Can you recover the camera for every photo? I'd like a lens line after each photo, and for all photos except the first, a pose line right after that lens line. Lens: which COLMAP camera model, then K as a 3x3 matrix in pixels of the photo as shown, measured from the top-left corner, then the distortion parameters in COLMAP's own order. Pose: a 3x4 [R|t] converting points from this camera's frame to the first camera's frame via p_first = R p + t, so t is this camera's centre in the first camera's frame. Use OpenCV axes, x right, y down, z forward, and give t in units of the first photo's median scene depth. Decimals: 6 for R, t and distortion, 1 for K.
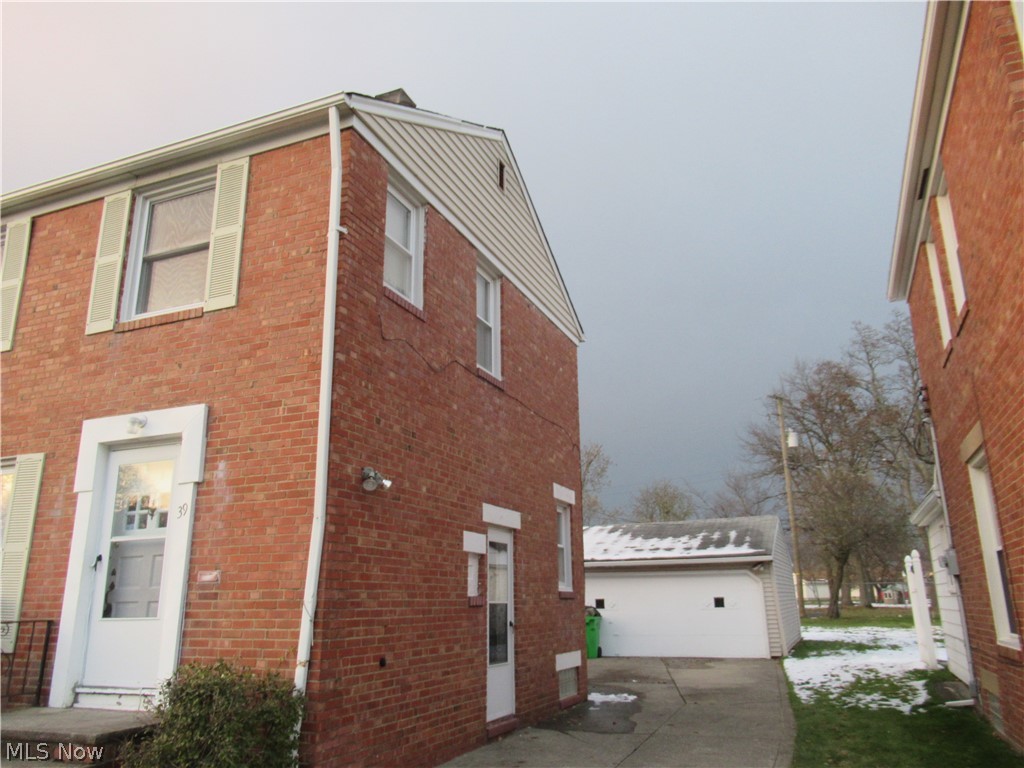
lens RADIAL K [[762.5, 0, 512.6], [0, 762.5, 382.1], [0, 0, 1]] dist [0.004914, -0.014344]
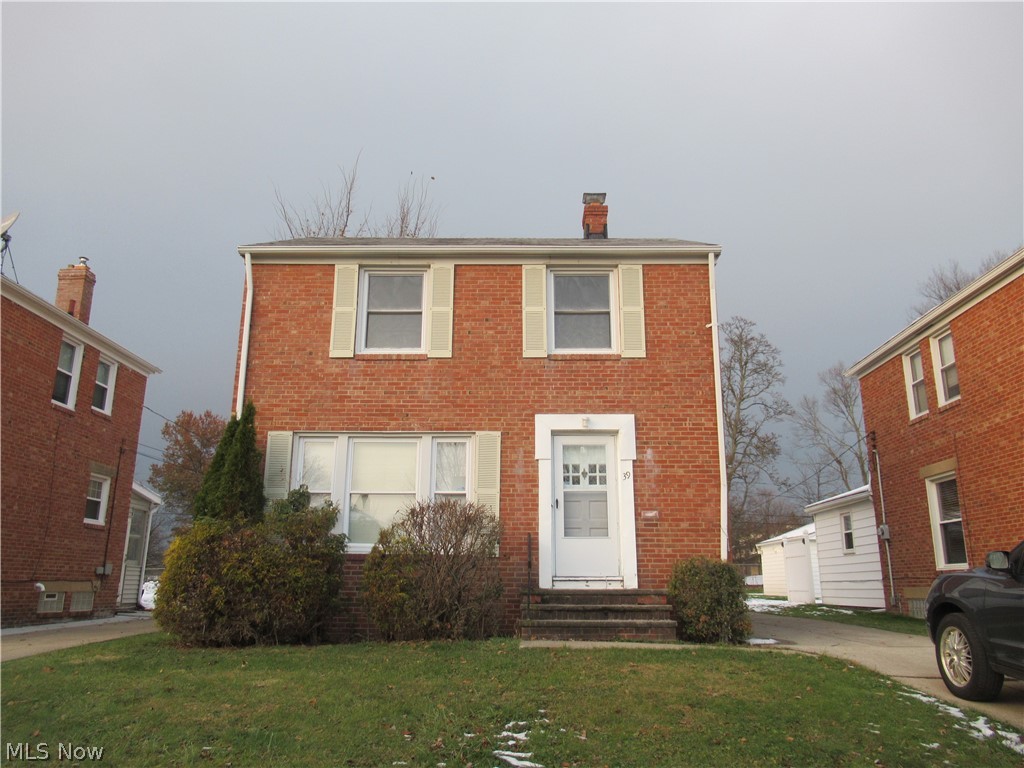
lens RADIAL K [[762.5, 0, 514.3], [0, 762.5, 384.7], [0, 0, 1]] dist [0.004914, -0.014344]
pose [[0.929304, 0.110432, 0.352418, -1.186882], [-0.117681, 0.993051, -0.000859, -0.003631], [-0.350064, -0.040674, 0.935842, -0.469234]]
